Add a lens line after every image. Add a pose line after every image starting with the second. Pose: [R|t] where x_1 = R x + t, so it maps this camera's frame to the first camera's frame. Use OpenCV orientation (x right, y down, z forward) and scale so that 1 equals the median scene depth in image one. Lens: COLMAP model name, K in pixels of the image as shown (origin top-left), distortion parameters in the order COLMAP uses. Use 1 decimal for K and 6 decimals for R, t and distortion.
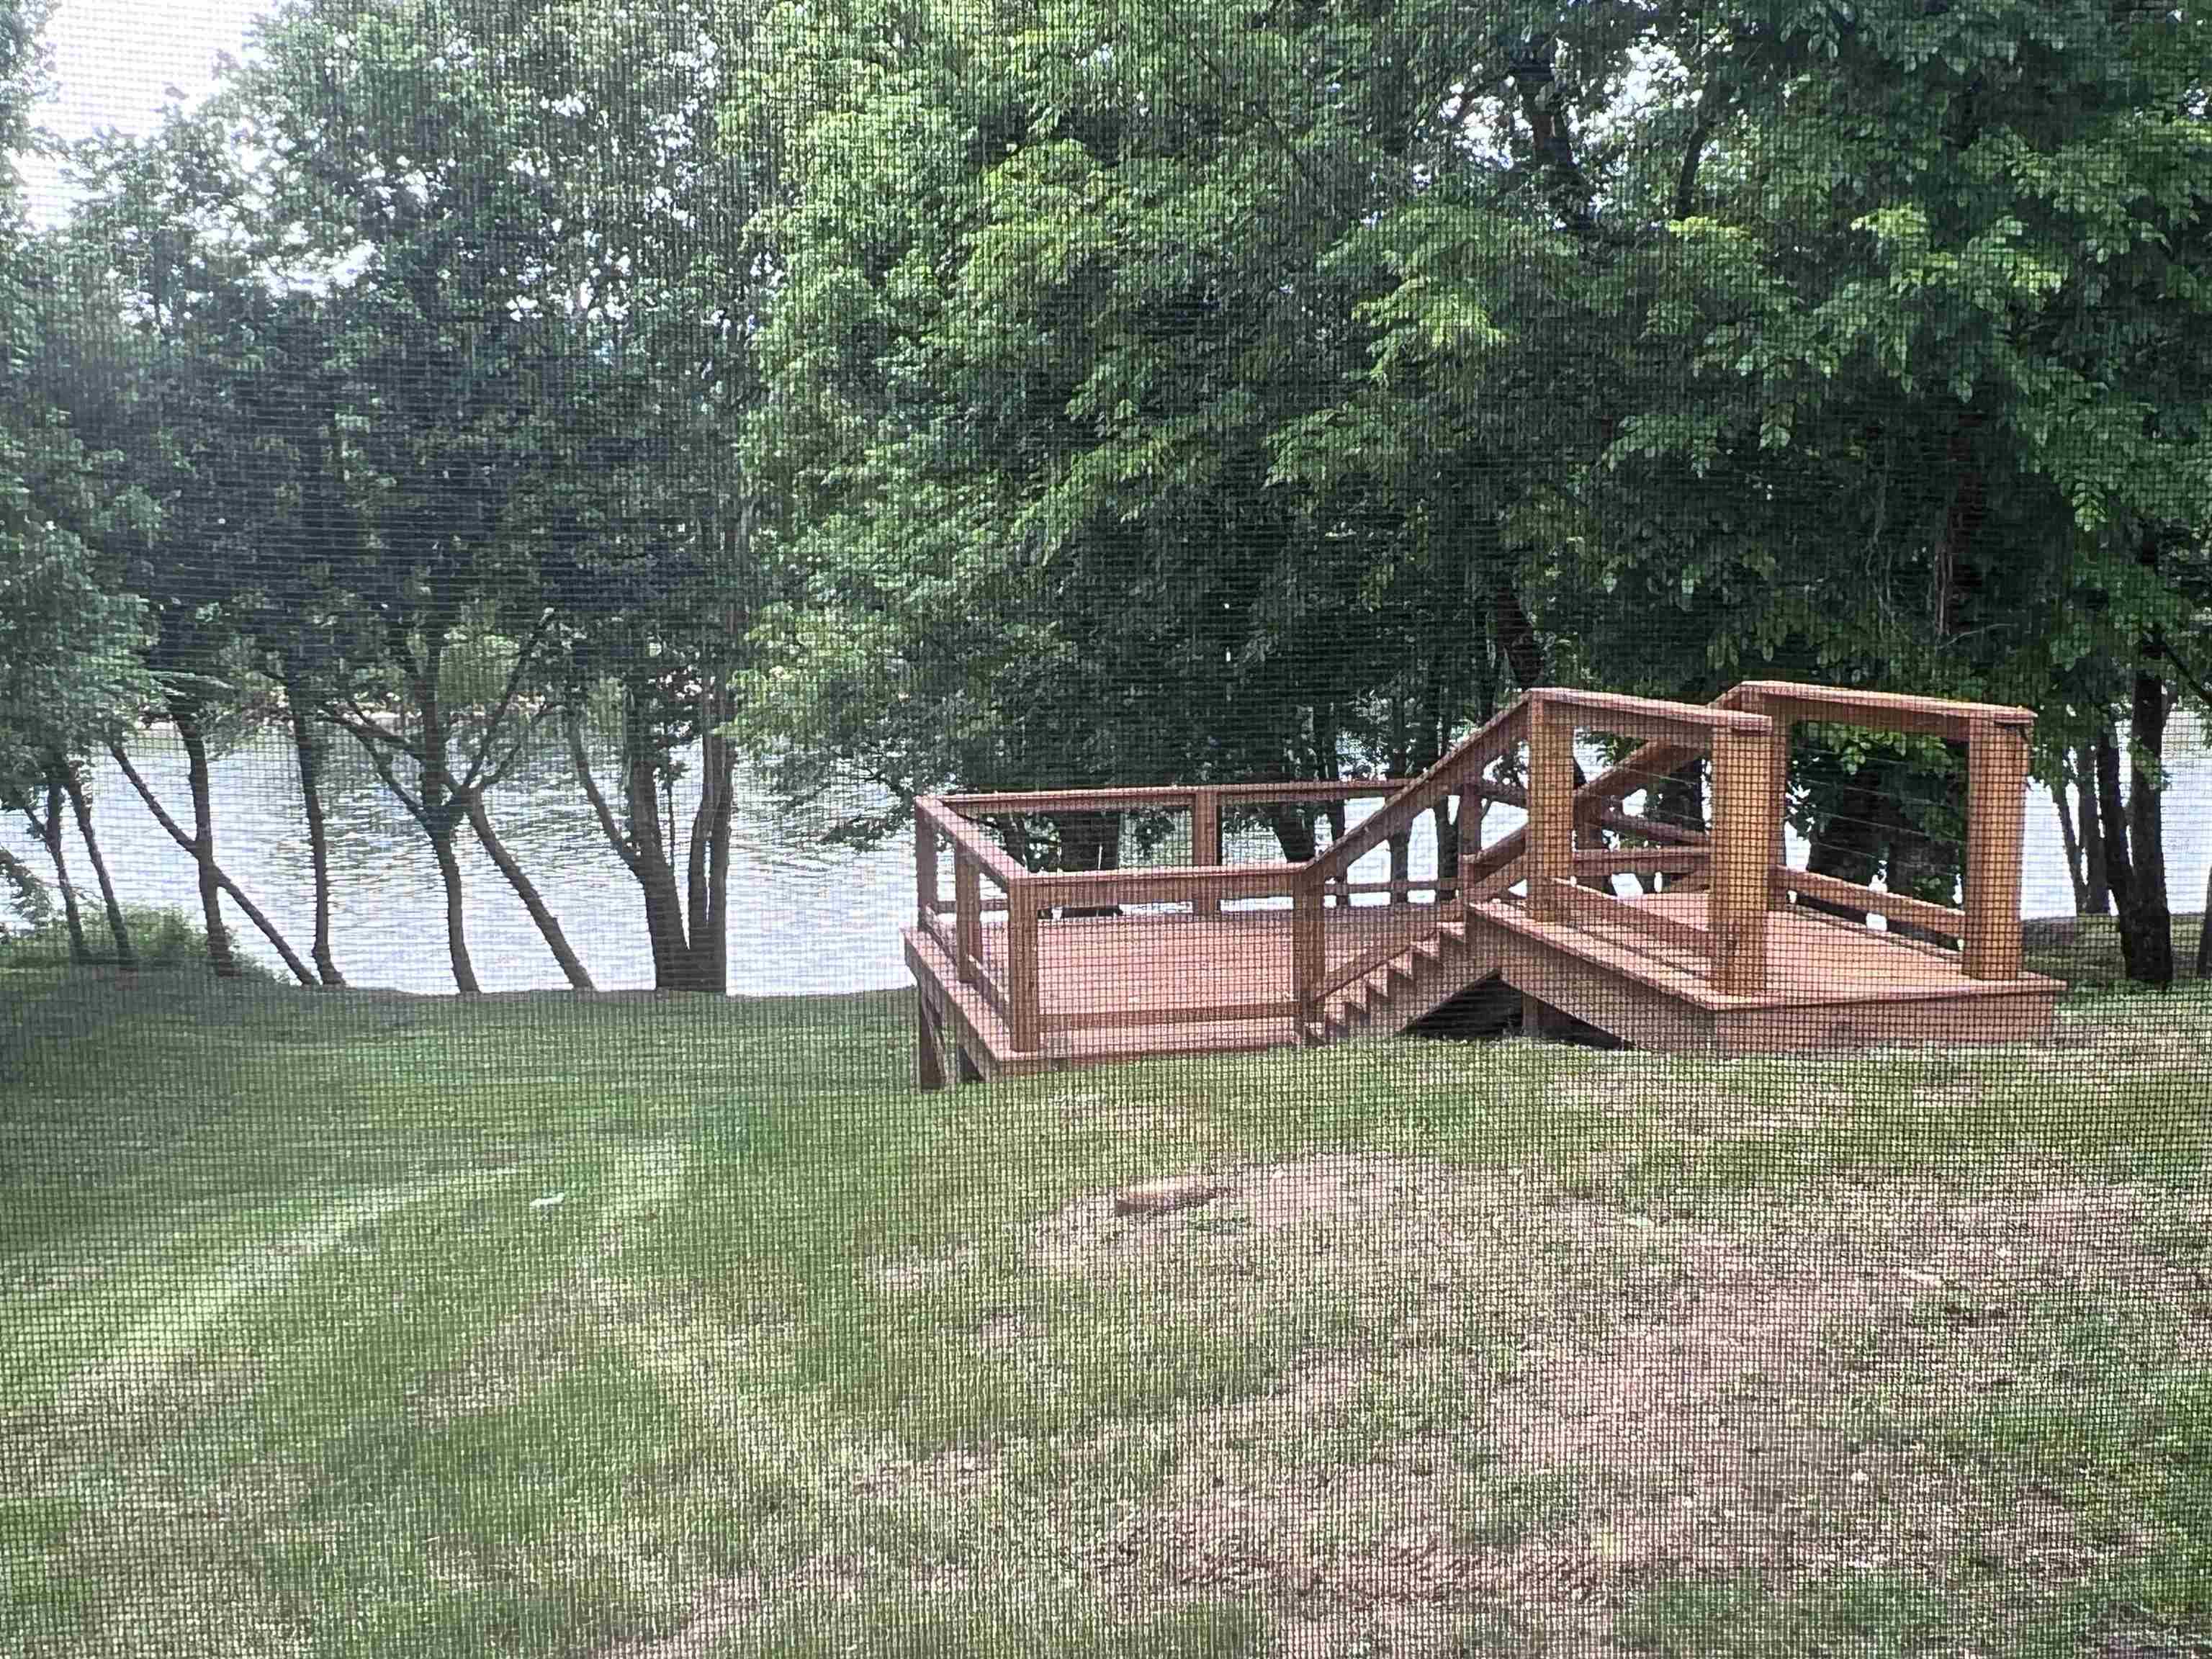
lens RADIAL K [[2399.1, 0, 1106.0], [0, 2399.1, 829.5], [0, 0, 1]] dist [0.000413, -0.011942]
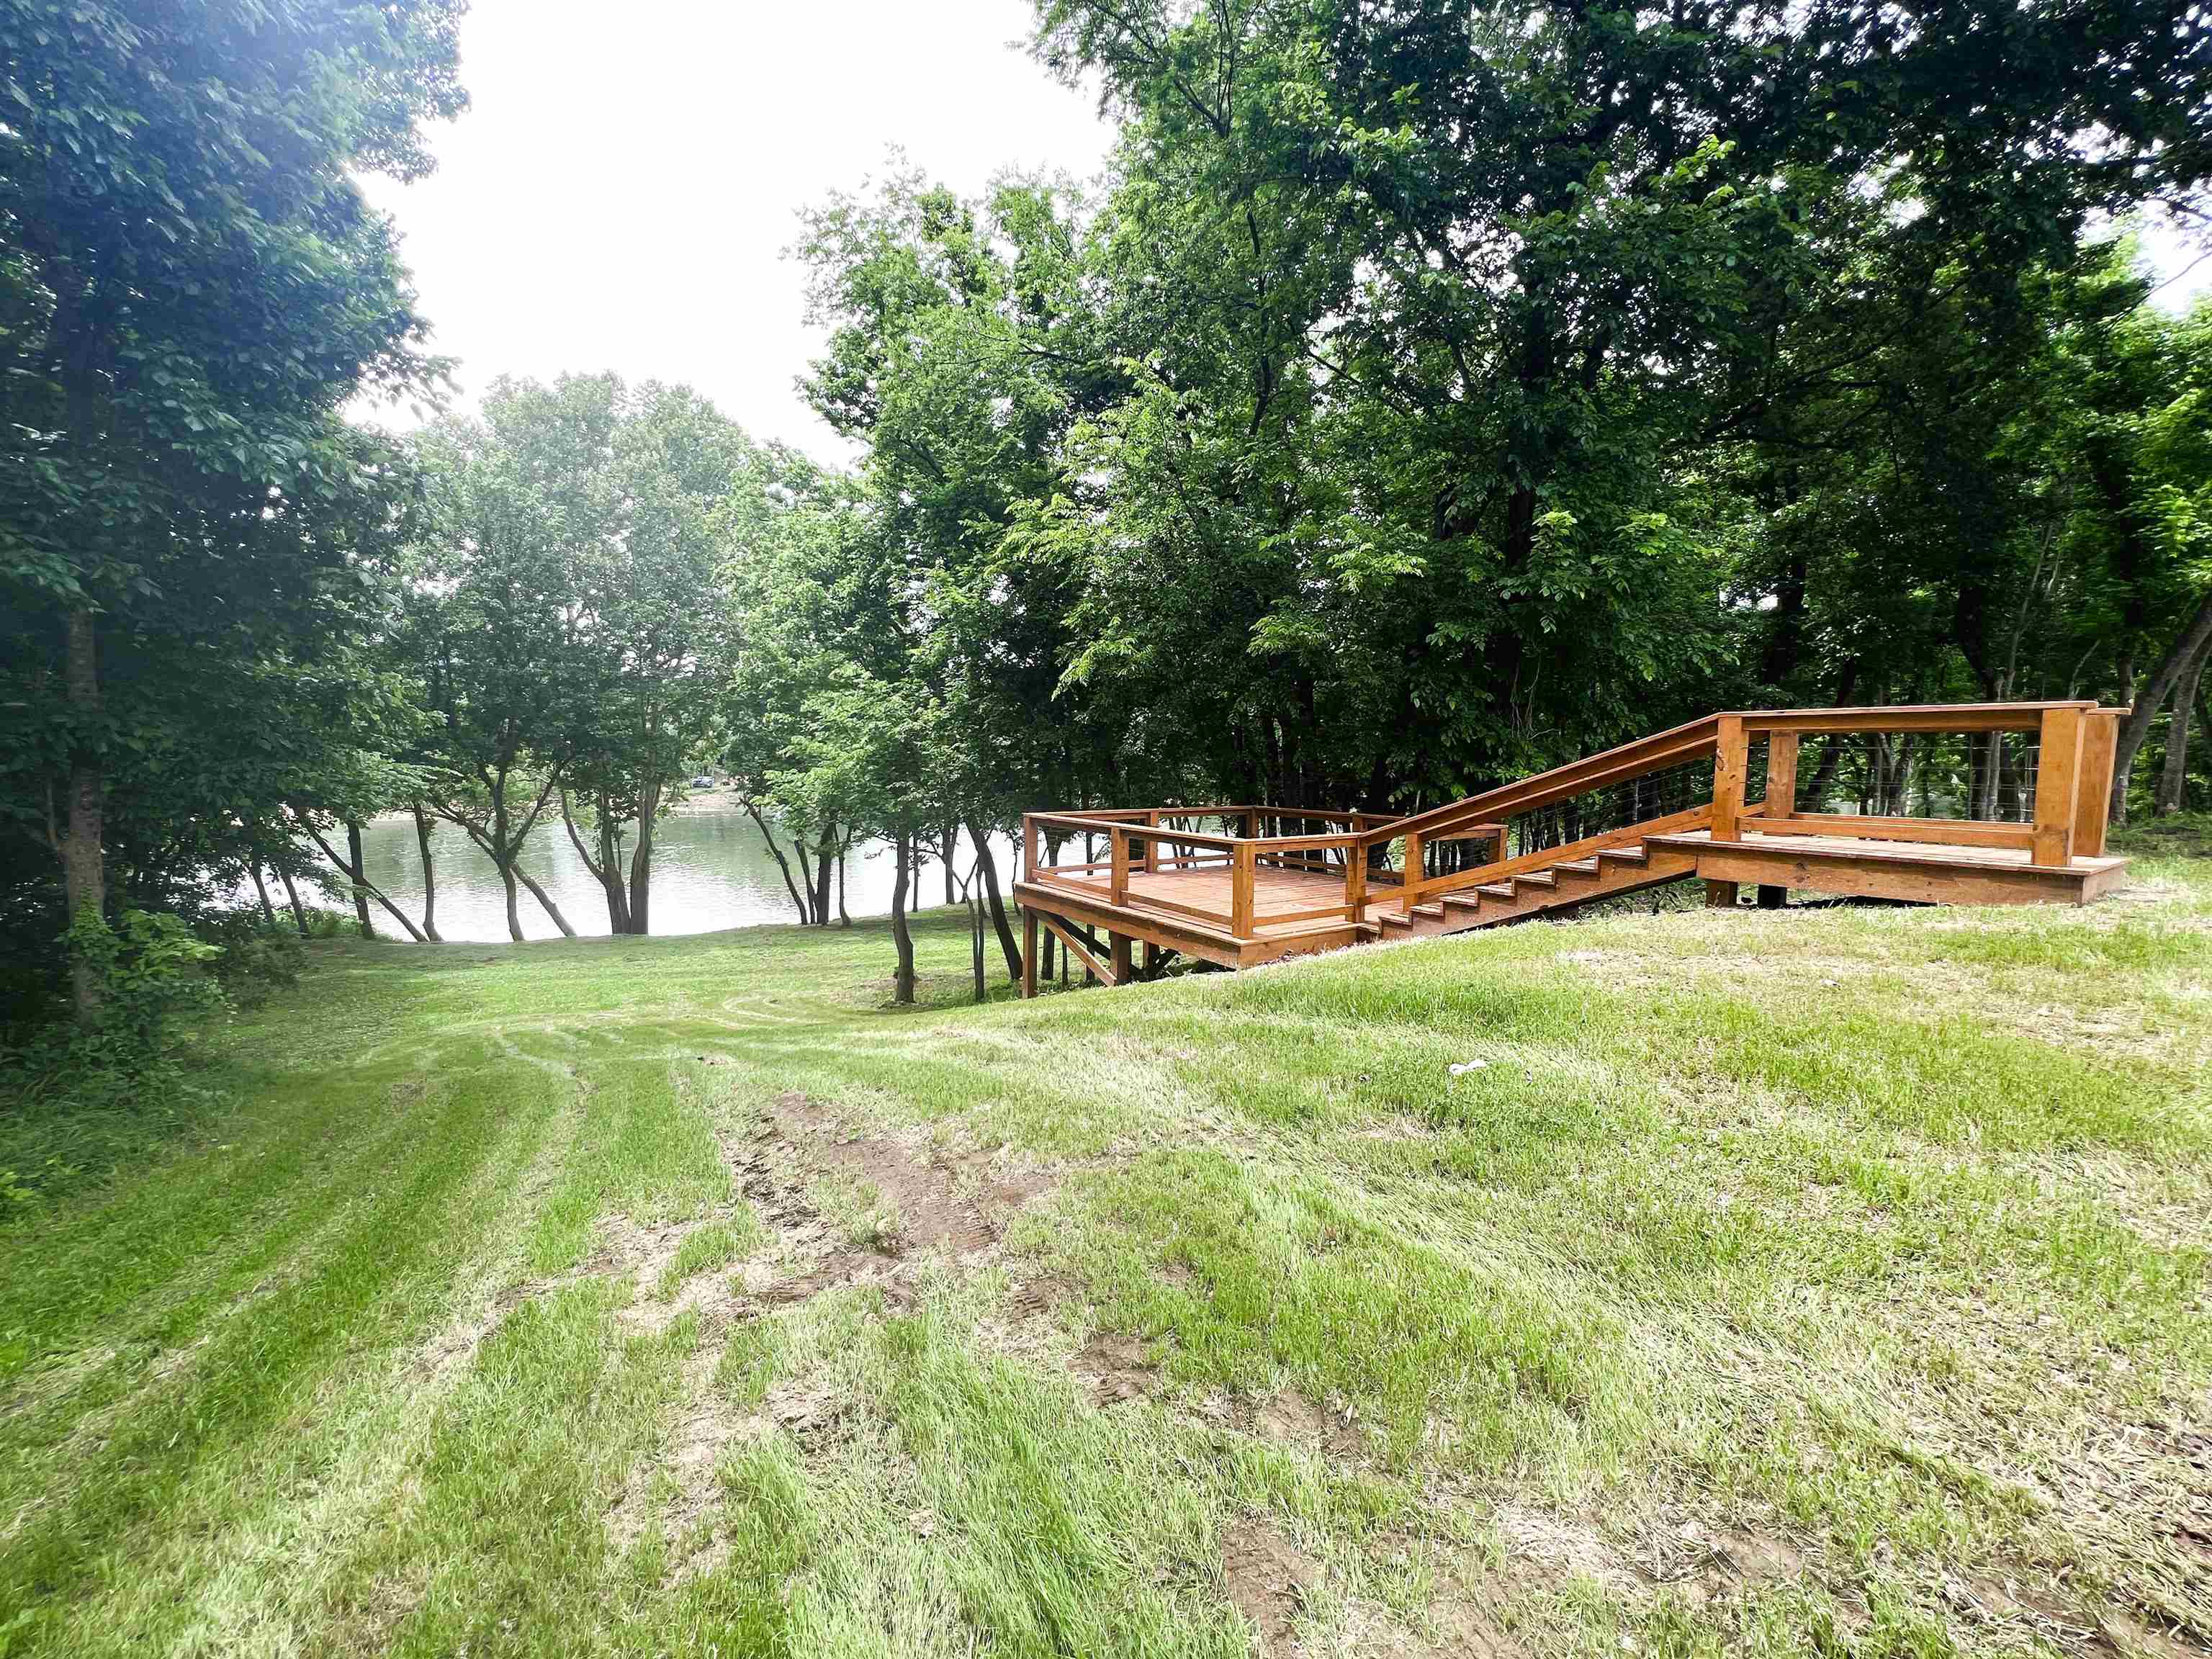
lens RADIAL K [[884.6, 0, 1106.0], [0, 884.6, 829.5], [0, 0, 1]] dist [0.000574, 0.000046]
pose [[0.925811, -0.008837, 0.377885, -0.162063], [0.021728, 0.999318, -0.029865, 0.011756], [-0.377363, 0.035860, 0.925371, 0.192061]]
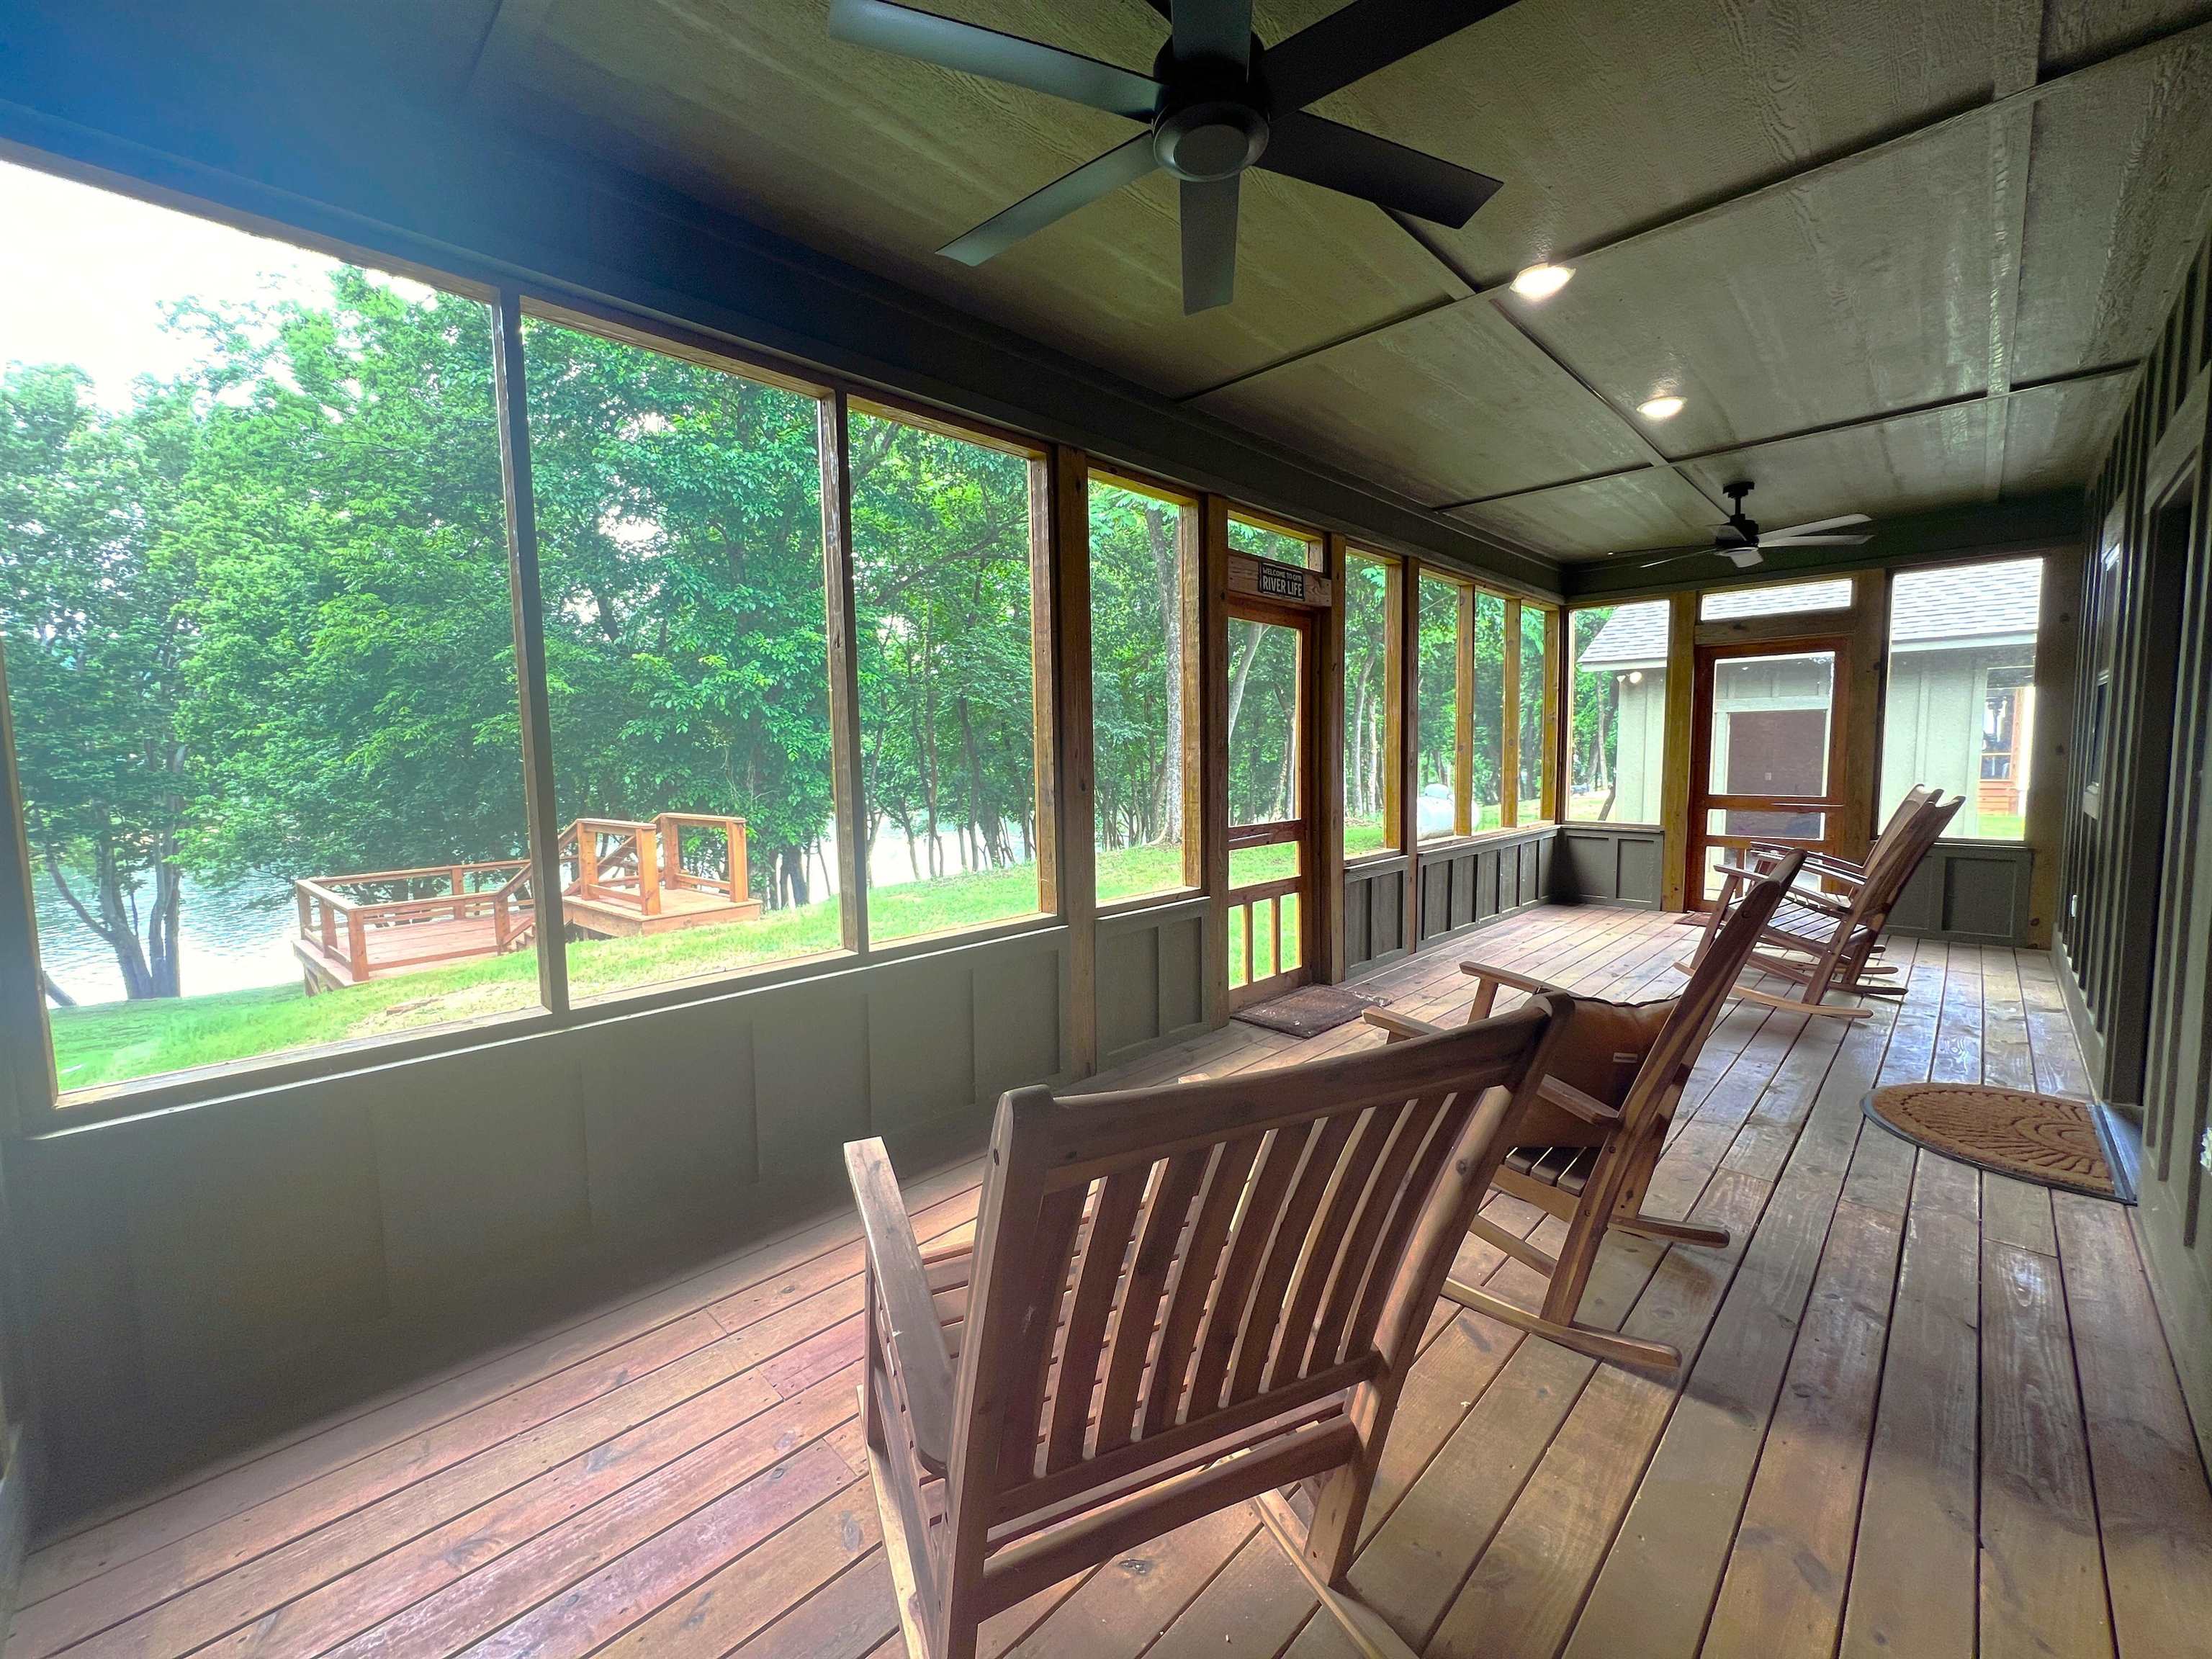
lens RADIAL K [[892.2, 0, 1108.9], [0, 892.2, 827.3], [0, 0, 1]] dist [-0.000445, -0.000018]
pose [[0.792760, -0.051371, 0.607366, 0.010033], [0.077594, 0.996841, -0.016967, 0.005220], [-0.604575, 0.060579, 0.794241, -0.064542]]
